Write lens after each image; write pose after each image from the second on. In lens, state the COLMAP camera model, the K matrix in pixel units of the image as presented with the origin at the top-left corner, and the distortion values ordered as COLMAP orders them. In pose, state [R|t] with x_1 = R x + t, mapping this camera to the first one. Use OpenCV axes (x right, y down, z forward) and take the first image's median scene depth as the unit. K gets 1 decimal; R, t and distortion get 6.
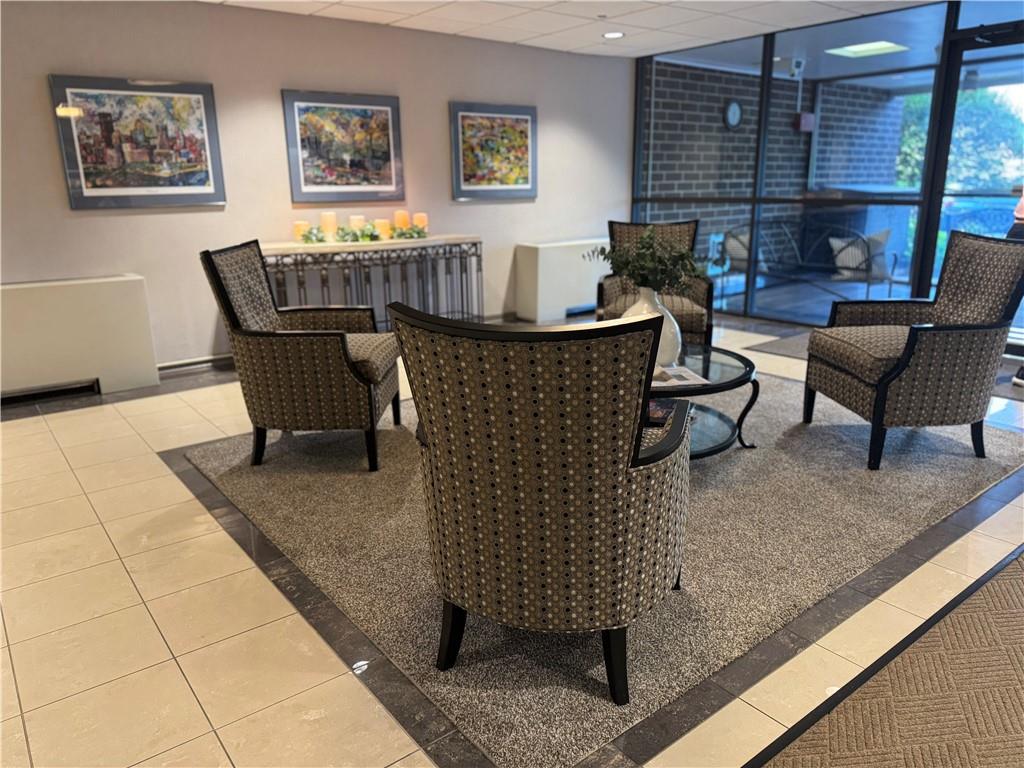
lens RADIAL K [[726.1, 0, 512.1], [0, 726.1, 383.3], [0, 0, 1]] dist [-0.002505, -0.000551]
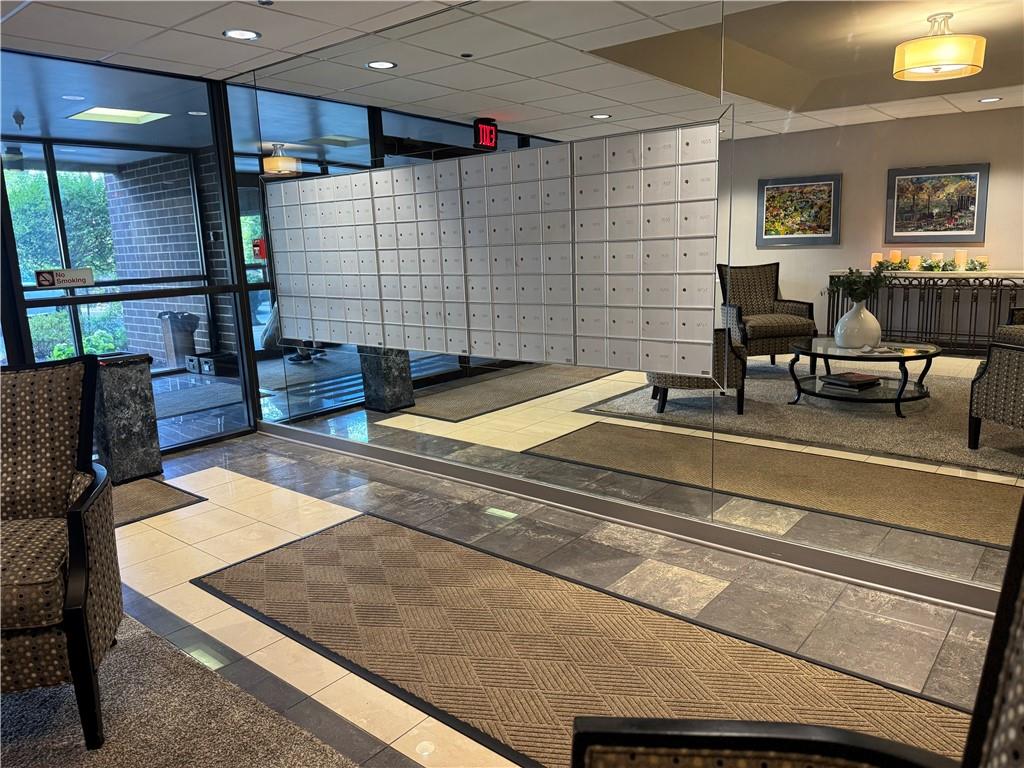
lens RADIAL K [[726.1, 0, 512.1], [0, 726.1, 383.3], [0, 0, 1]] dist [-0.002505, -0.000551]
pose [[0.227289, 0.204230, -0.952171, 0.889239], [-0.225799, 0.962168, 0.152474, -0.037229], [0.947288, 0.180343, 0.264805, 0.022685]]
